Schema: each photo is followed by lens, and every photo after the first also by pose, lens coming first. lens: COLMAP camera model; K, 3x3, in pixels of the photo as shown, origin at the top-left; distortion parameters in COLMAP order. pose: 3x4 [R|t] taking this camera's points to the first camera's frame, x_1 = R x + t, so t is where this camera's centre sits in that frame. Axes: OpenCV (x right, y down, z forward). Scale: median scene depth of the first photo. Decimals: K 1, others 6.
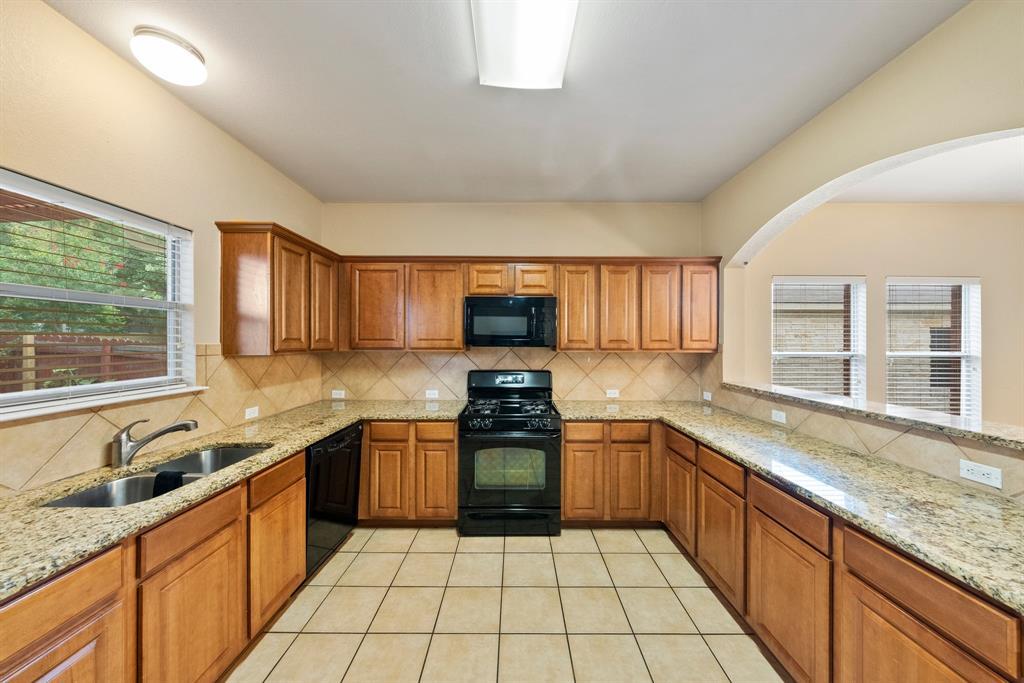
lens RADIAL K [[351.5, 0, 512.3], [0, 351.5, 340.7], [0, 0, 1]] dist [0.000260, -0.000094]
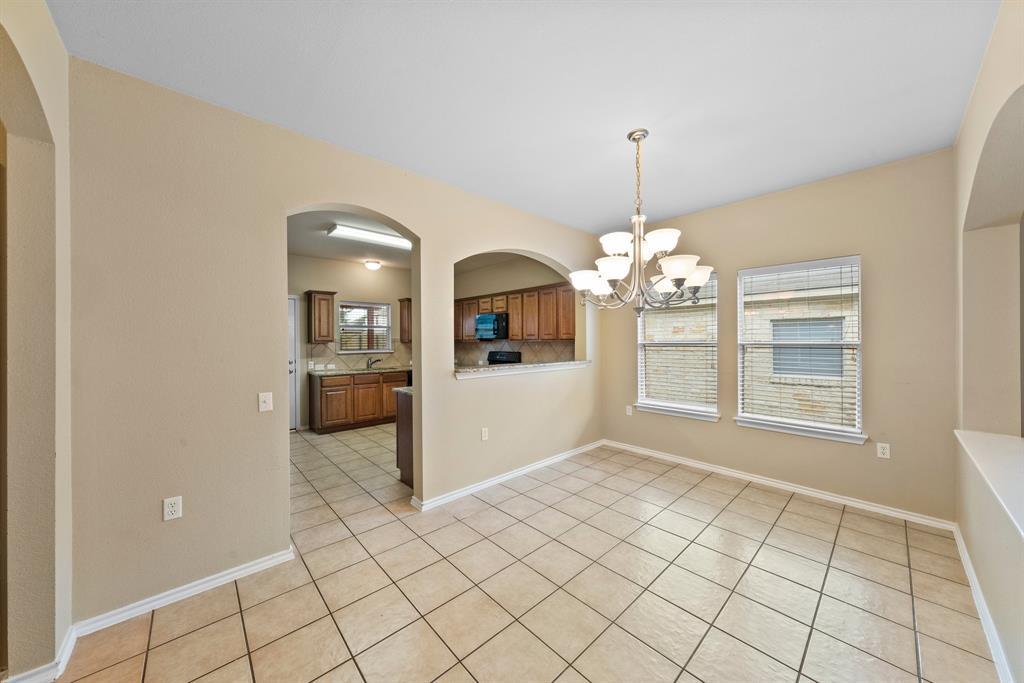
lens RADIAL K [[351.5, 0, 513.2], [0, 351.5, 343.7], [0, 0, 1]] dist [0.000260, -0.000094]
pose [[0.680064, -0.002621, -0.733148, 1.539838], [0.005566, 0.999983, 0.001587, 0.042157], [0.733132, -0.005160, 0.680067, -0.269082]]
